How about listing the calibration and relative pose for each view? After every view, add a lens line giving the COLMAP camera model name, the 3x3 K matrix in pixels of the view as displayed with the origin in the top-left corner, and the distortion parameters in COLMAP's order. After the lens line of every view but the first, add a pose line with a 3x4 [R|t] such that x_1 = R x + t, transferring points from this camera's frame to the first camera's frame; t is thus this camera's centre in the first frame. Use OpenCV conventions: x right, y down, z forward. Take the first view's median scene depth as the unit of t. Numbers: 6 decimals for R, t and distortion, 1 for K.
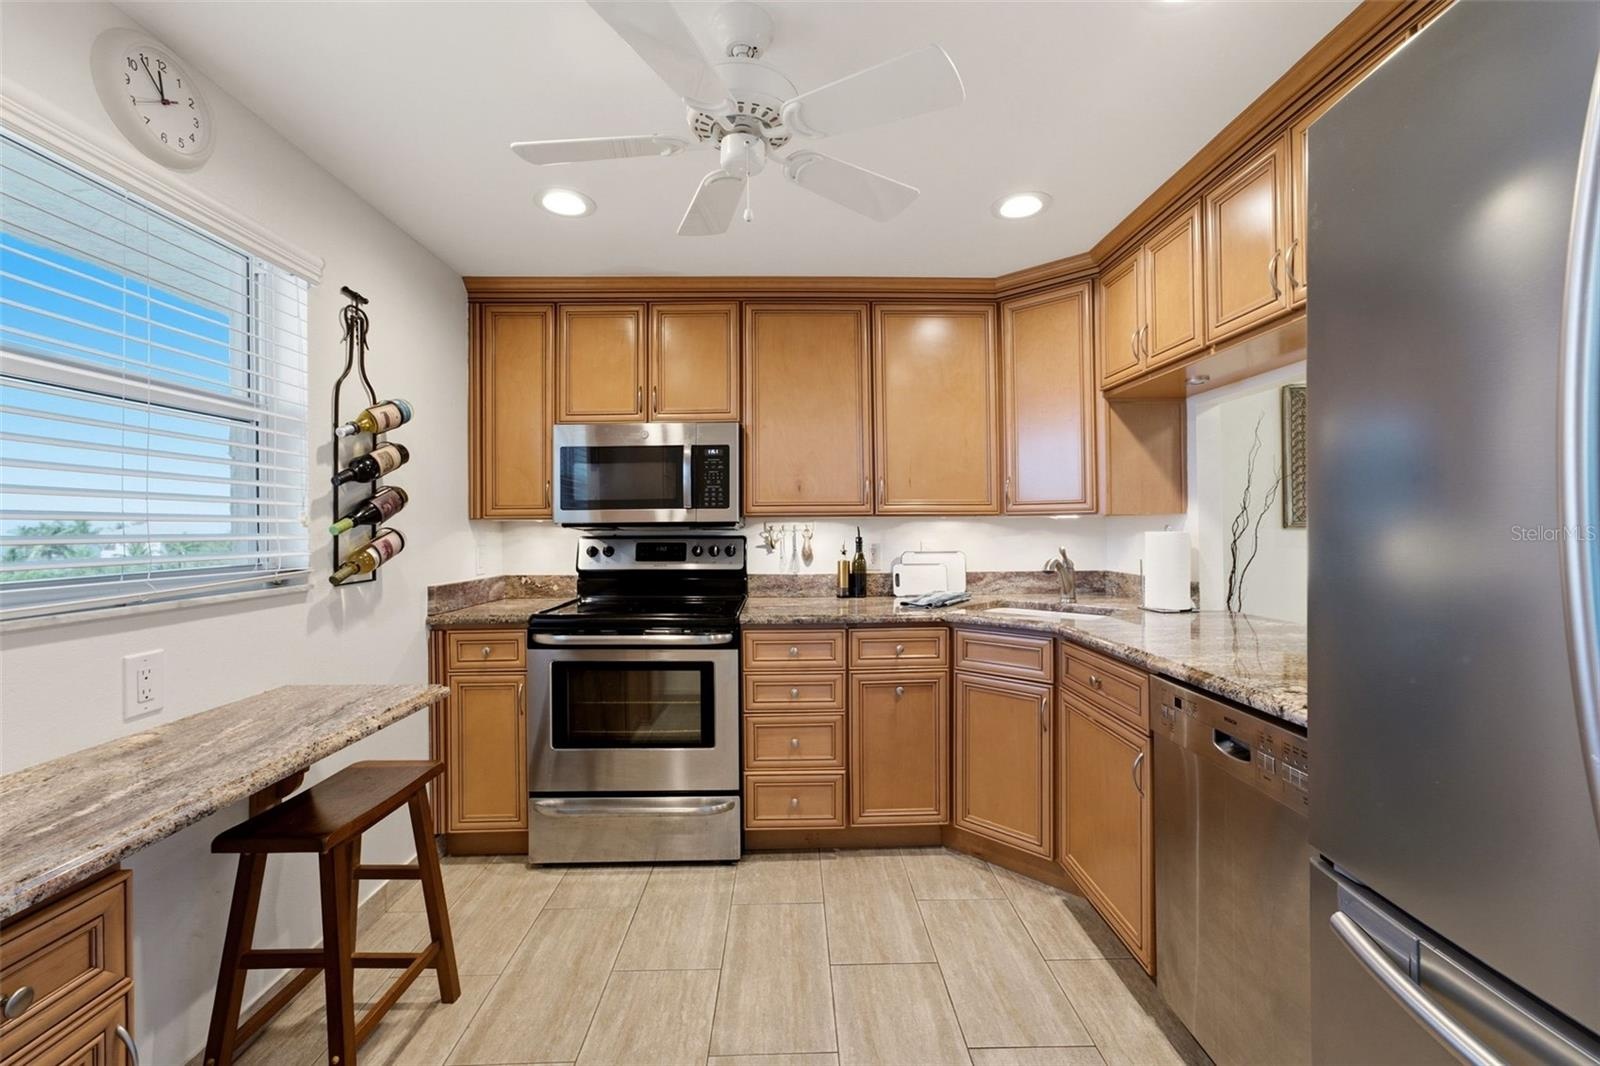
lens RADIAL K [[660.1, 0, 801.7], [0, 660.1, 528.7], [0, 0, 1]] dist [0.003265, 0.005143]
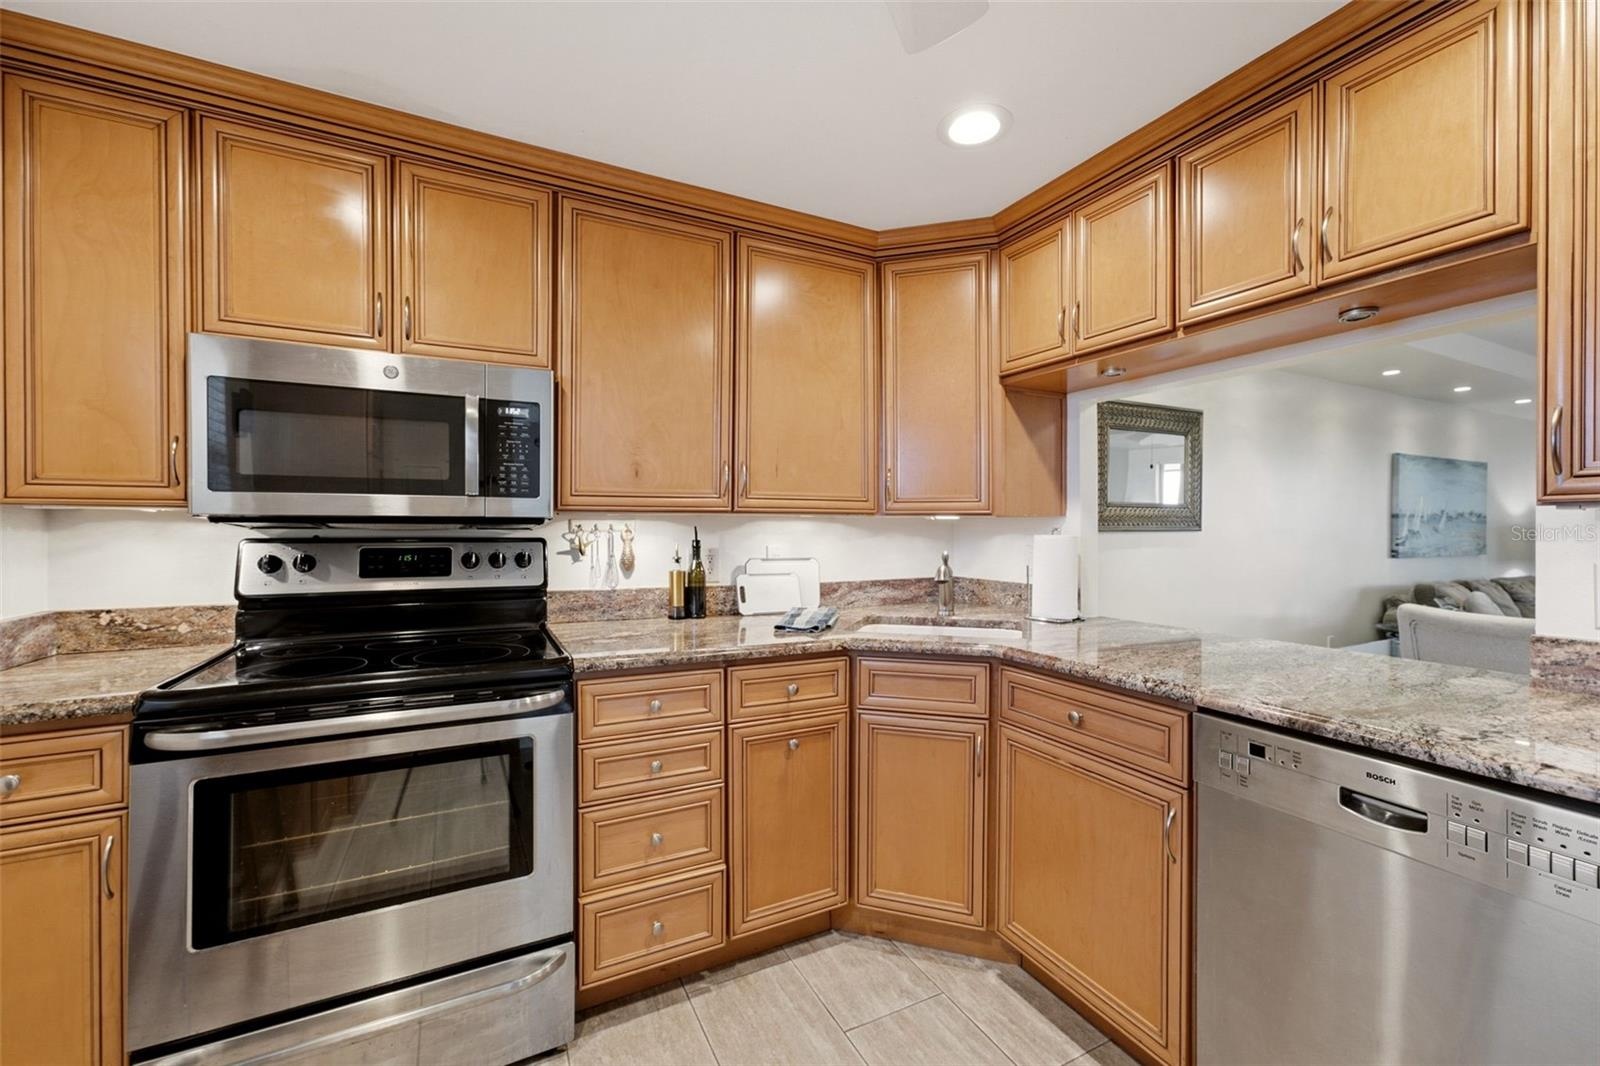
lens RADIAL K [[660.1, 0, 813.2], [0, 660.1, 532.6], [0, 0, 1]] dist [0.003265, 0.005143]
pose [[0.902749, 0.006300, 0.430121, -0.154328], [-0.008070, 0.999965, 0.002291, 0.001211], [-0.430091, -0.005539, 0.902769, 0.299038]]
